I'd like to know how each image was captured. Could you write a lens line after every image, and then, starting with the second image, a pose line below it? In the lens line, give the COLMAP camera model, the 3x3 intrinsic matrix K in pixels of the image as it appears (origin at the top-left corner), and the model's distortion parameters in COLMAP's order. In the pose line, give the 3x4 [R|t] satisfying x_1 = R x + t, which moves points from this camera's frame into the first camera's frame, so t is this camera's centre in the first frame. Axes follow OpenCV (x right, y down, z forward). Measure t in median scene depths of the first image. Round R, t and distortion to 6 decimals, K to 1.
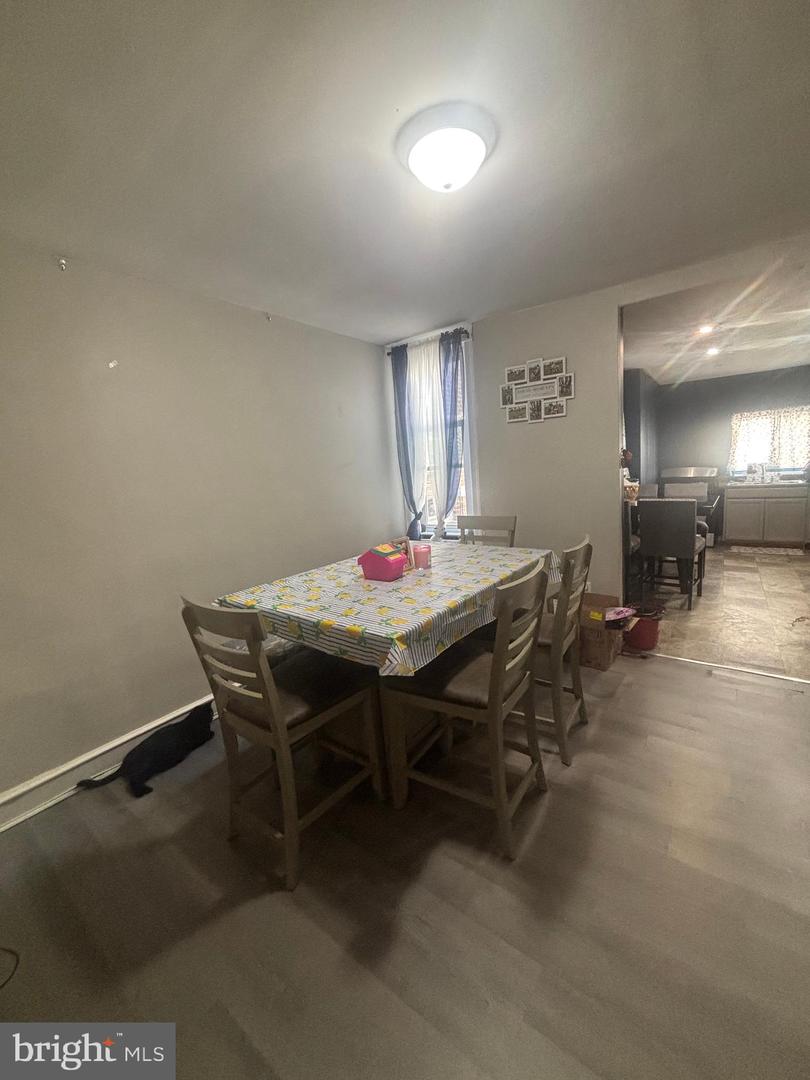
lens RADIAL K [[434.3, 0, 411.1], [0, 434.3, 525.9], [0, 0, 1]] dist [0.000617, 0.000271]
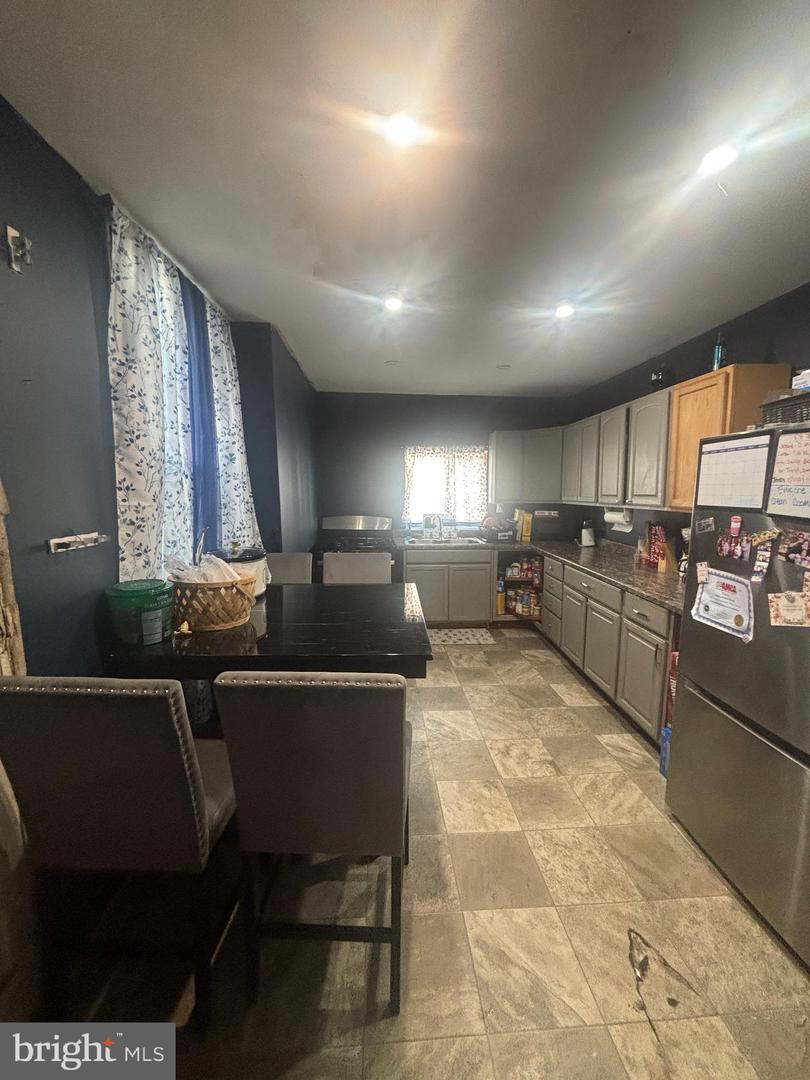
lens RADIAL K [[433.5, 0, 397.6], [0, 433.5, 543.0], [0, 0, 1]] dist [0.000723, 0.000078]
pose [[0.782274, -0.010665, 0.622844, 0.280388], [0.042032, 0.998478, -0.035694, -0.071522], [-0.621515, 0.054102, 0.781532, 0.458179]]
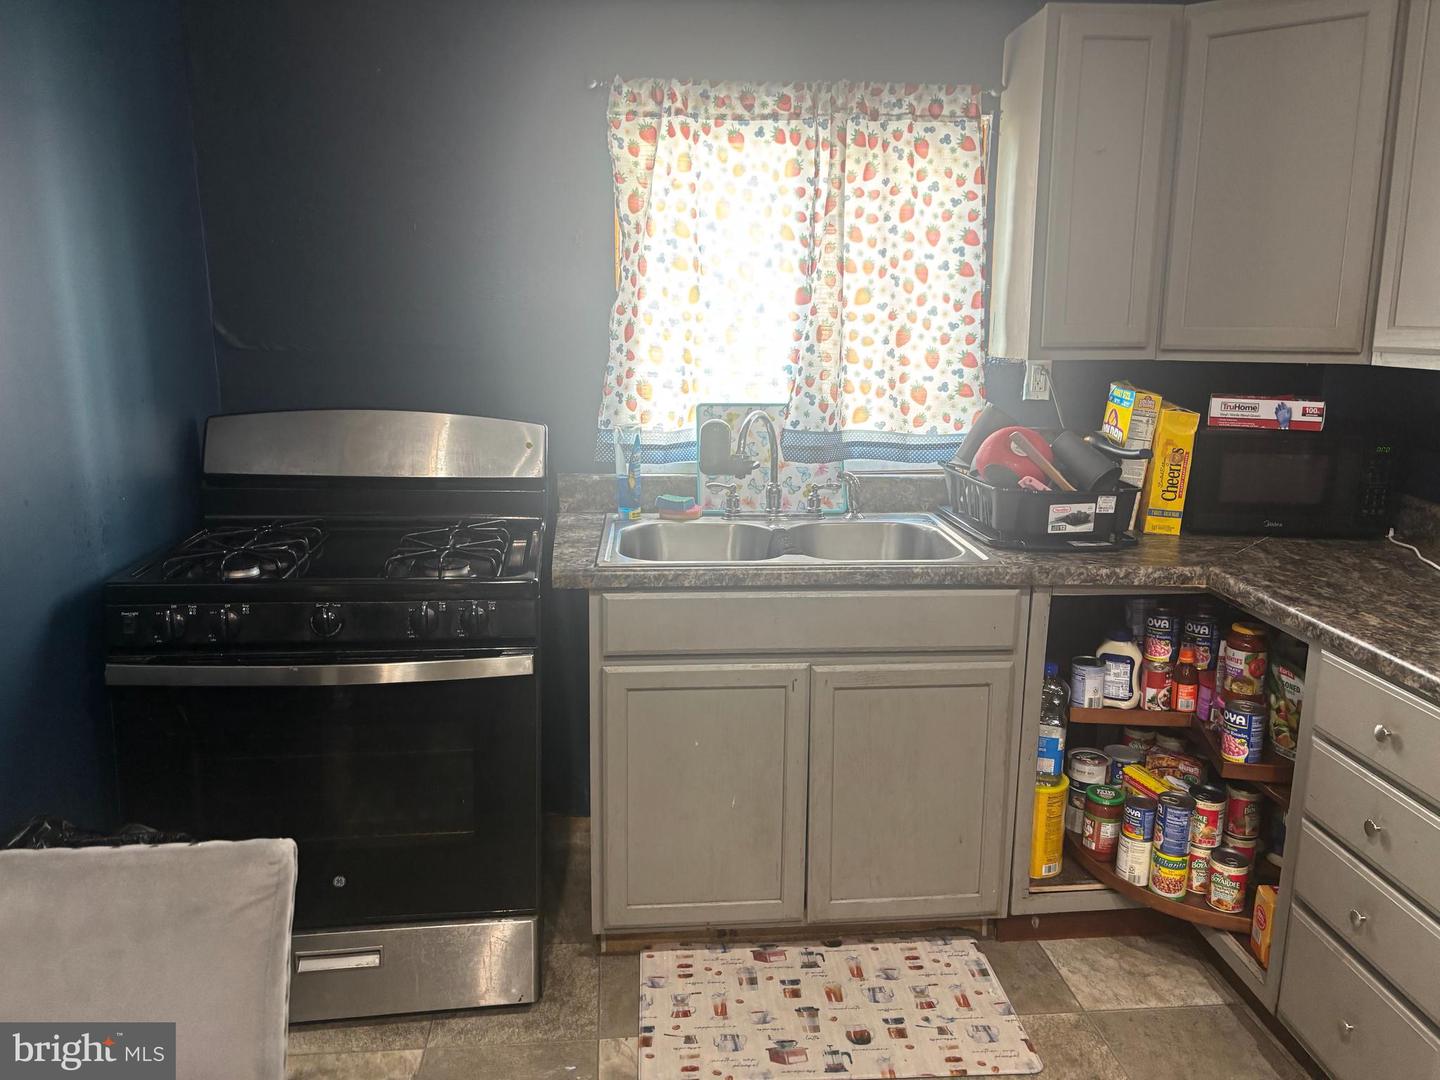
lens RADIAL K [[1089.9, 0, 720.0], [0, 1089.9, 540.0], [0, 0, 1]] dist [0.004789, -0.001820]
pose [[0.753126, -0.057514, 0.655357, 0.521899], [0.034313, 0.998249, 0.048174, -0.115949], [-0.656981, -0.013794, 0.753781, 0.702178]]
